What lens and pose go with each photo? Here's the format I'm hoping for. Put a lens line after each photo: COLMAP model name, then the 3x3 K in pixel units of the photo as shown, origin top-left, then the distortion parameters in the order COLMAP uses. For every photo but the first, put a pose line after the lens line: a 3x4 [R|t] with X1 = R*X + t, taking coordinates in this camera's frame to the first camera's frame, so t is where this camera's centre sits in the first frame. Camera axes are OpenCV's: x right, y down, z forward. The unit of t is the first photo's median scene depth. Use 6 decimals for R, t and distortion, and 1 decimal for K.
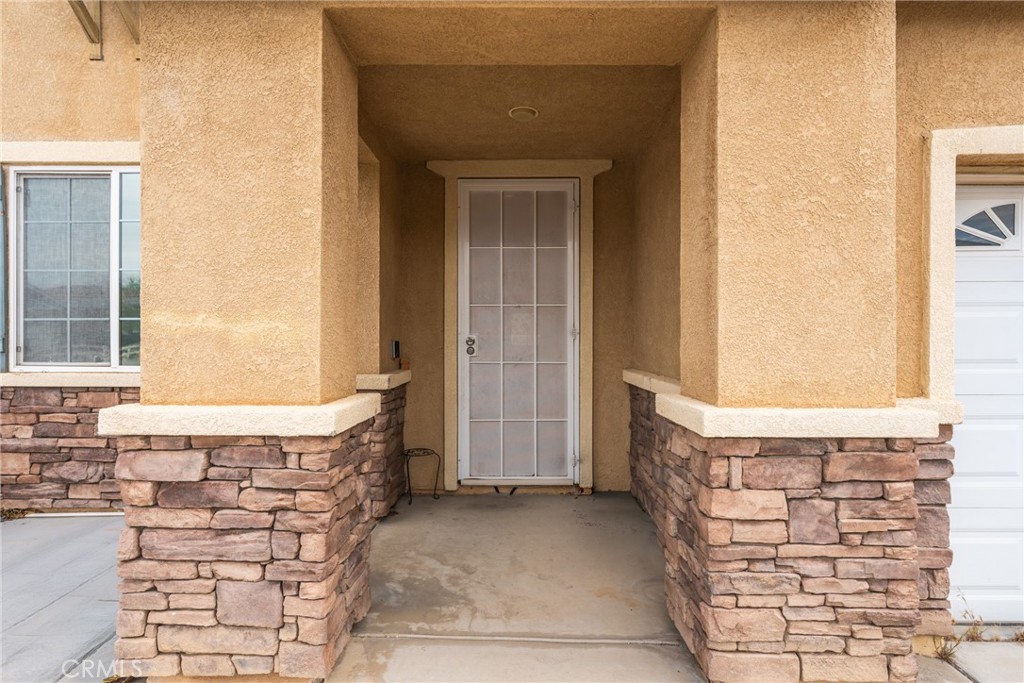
lens RADIAL K [[527.7, 0, 511.8], [0, 527.7, 343.8], [0, 0, 1]] dist [0.001329, -0.000229]
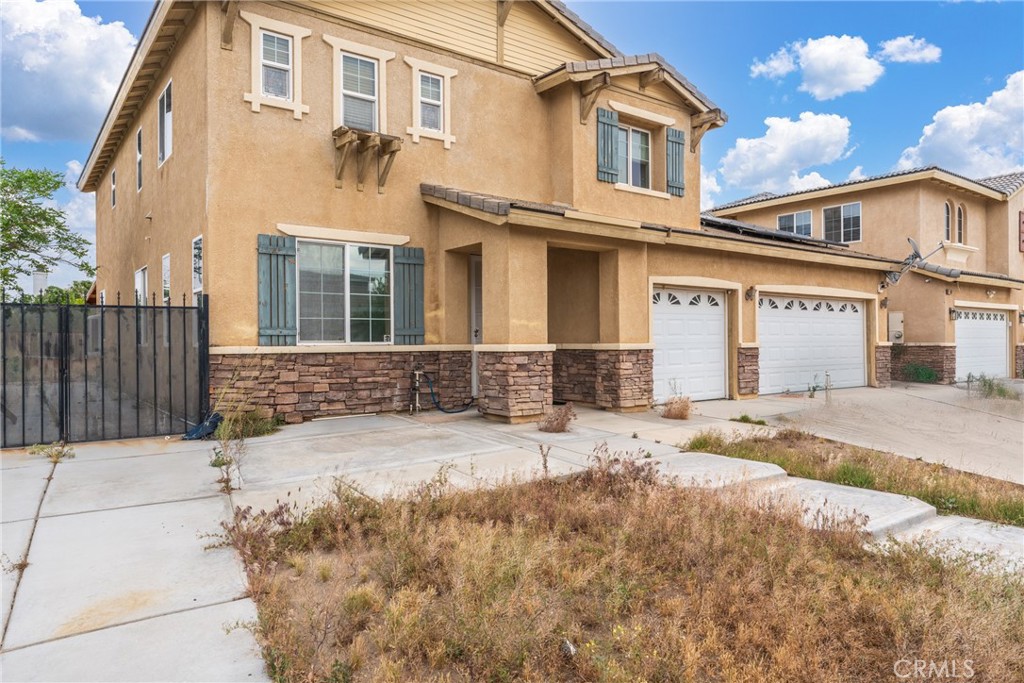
lens RADIAL K [[676.0, 0, 512.6], [0, 676.0, 340.3], [0, 0, 1]] dist [-0.001058, -0.000006]
pose [[0.792232, -0.005961, 0.610191, -3.564913], [0.013875, 0.999870, -0.008246, 0.126929], [-0.610063, 0.014999, 0.792211, -2.742135]]
